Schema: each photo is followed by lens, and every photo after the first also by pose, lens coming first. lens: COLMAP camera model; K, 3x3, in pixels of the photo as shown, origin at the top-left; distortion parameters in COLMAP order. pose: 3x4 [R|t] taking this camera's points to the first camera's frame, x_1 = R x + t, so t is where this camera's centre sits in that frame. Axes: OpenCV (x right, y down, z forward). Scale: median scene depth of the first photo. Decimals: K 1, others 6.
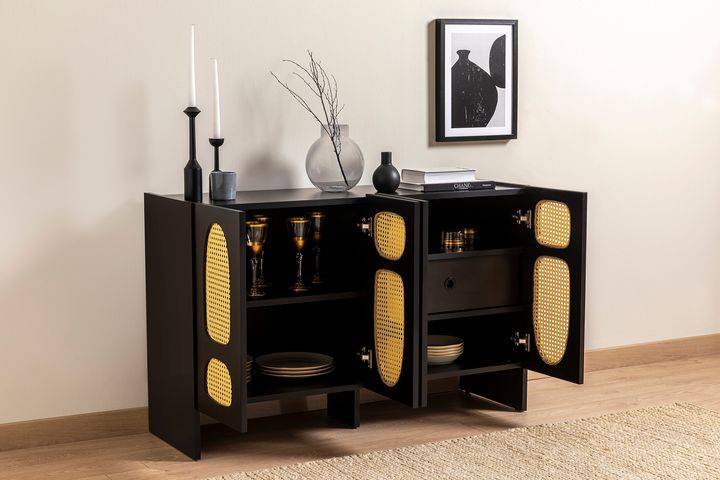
lens RADIAL K [[1328.1, 0, 363.8], [0, 1328.1, 245.6], [0, 0, 1]] dist [-0.160002, 0.000000]
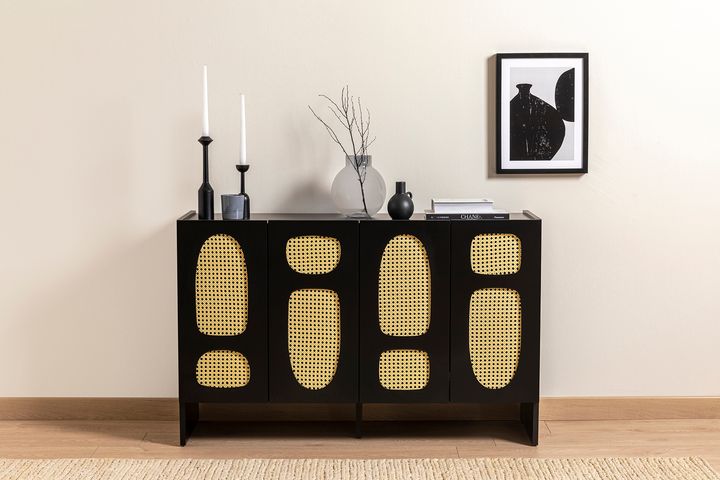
lens RADIAL K [[1328.1, 0, 360.5], [0, 1328.1, 233.0], [0, 0, 1]] dist [-0.160002, 0.000000]
pose [[0.873985, 0.048071, -0.483569, 0.463774], [-0.061772, 0.998013, -0.012432, -0.013637], [0.482011, 0.040736, 0.875218, 0.059155]]
